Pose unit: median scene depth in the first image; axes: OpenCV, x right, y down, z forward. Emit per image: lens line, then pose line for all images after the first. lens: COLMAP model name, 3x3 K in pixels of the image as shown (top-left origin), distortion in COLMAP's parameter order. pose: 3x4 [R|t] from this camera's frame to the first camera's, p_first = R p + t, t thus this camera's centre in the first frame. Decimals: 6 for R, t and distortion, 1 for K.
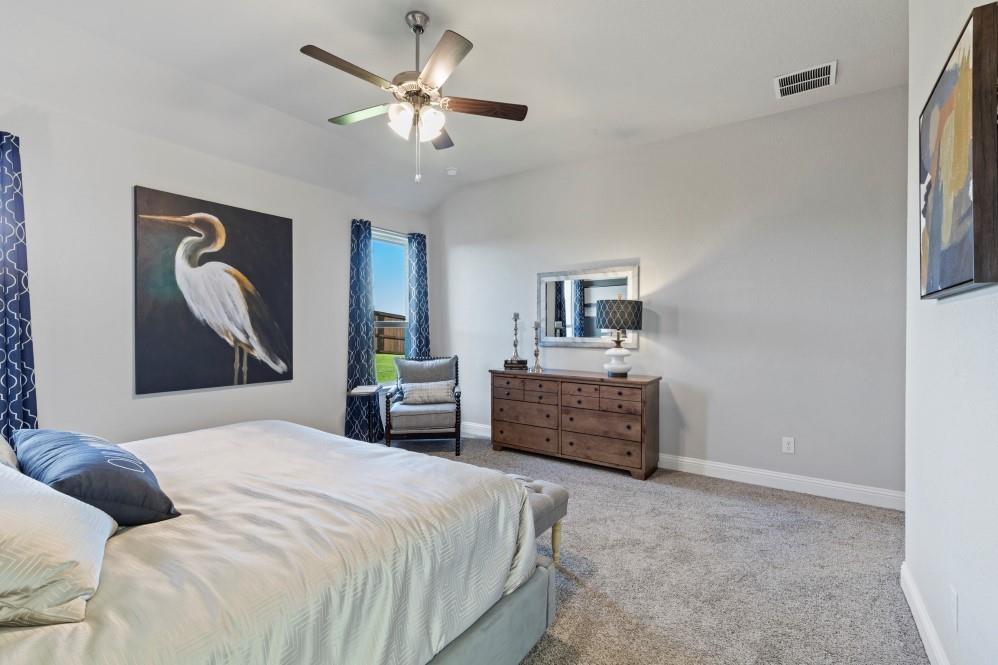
lens RADIAL K [[446.5, 0, 499.9], [0, 446.5, 330.7], [0, 0, 1]] dist [0.002112, 0.000262]
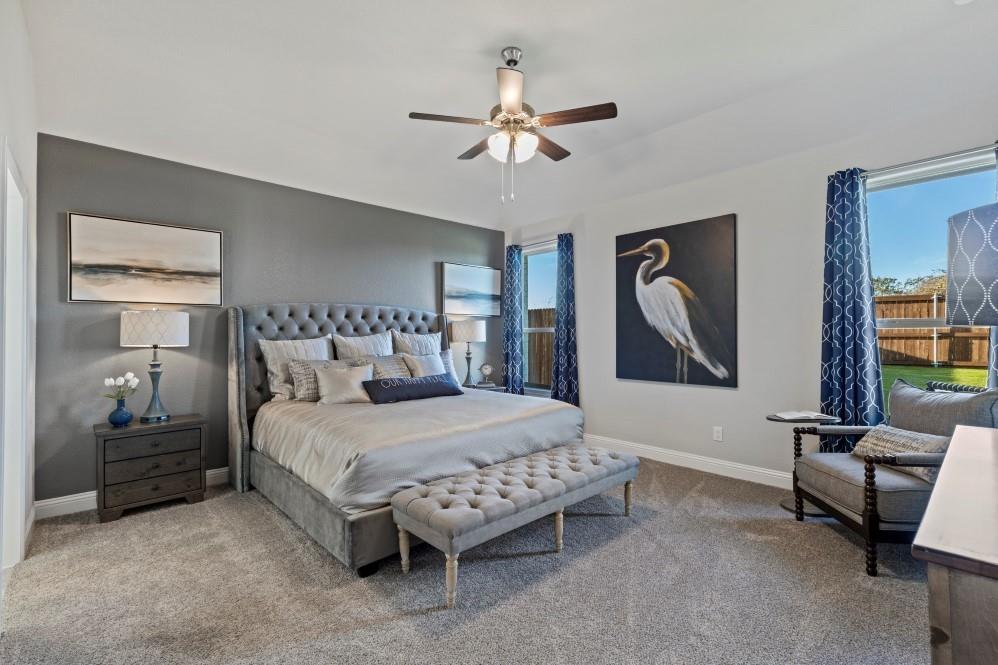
lens RADIAL K [[446.5, 0, 499.5], [0, 446.5, 335.7], [0, 0, 1]] dist [0.002112, 0.000262]
pose [[-0.219190, -0.004882, -0.975670, 0.605185], [-0.004643, 0.999981, -0.003961, 0.009942], [0.975671, 0.003662, -0.219209, 0.813427]]
